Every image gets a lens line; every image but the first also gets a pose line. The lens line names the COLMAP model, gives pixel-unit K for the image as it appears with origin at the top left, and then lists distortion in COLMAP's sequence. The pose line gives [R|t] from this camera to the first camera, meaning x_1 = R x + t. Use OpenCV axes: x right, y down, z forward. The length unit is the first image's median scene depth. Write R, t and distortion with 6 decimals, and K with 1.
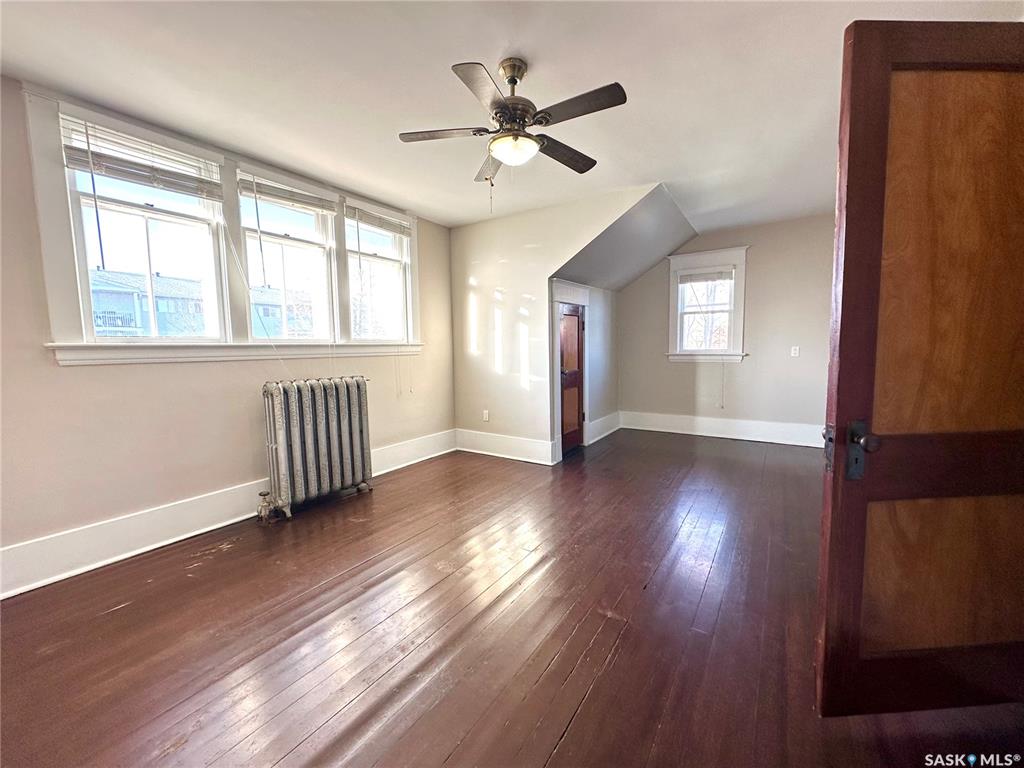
lens RADIAL K [[409.1, 0, 512.0], [0, 409.1, 384.0], [0, 0, 1]] dist [-0.000269, -0.000445]
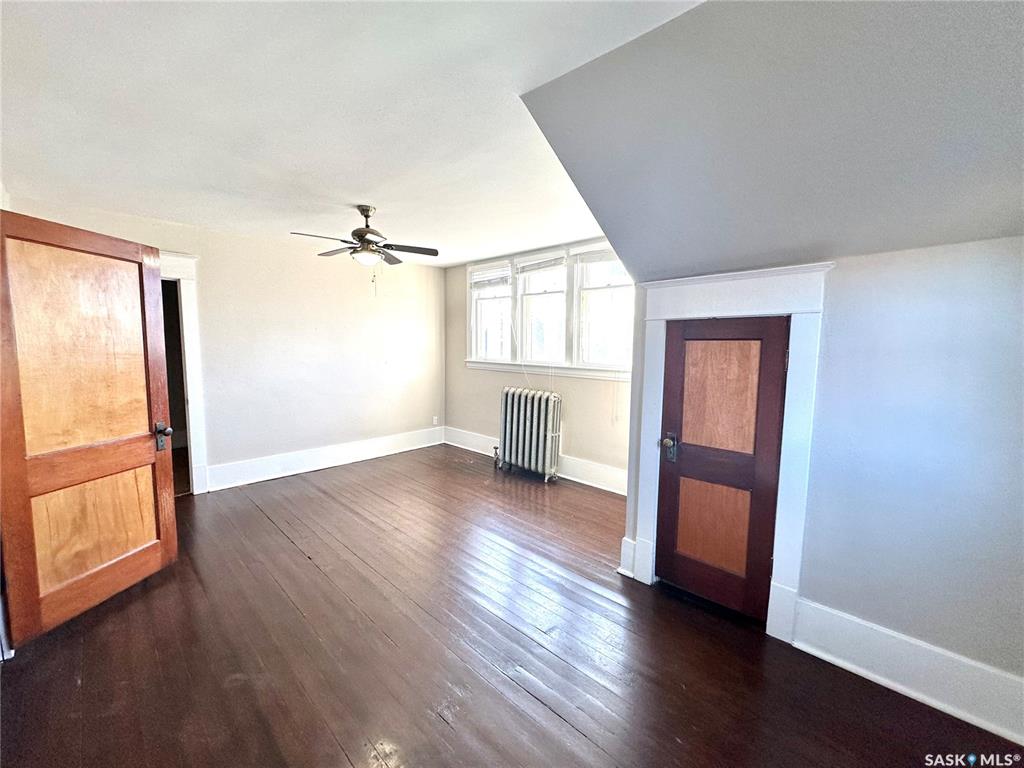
lens RADIAL K [[409.1, 0, 512.0], [0, 409.1, 384.0], [0, 0, 1]] dist [-0.000269, -0.000445]
pose [[-0.181429, 0.108448, -0.977406, 1.001583], [-0.100565, 0.986644, 0.128140, -0.221647], [0.978249, 0.121541, -0.168100, 1.234235]]
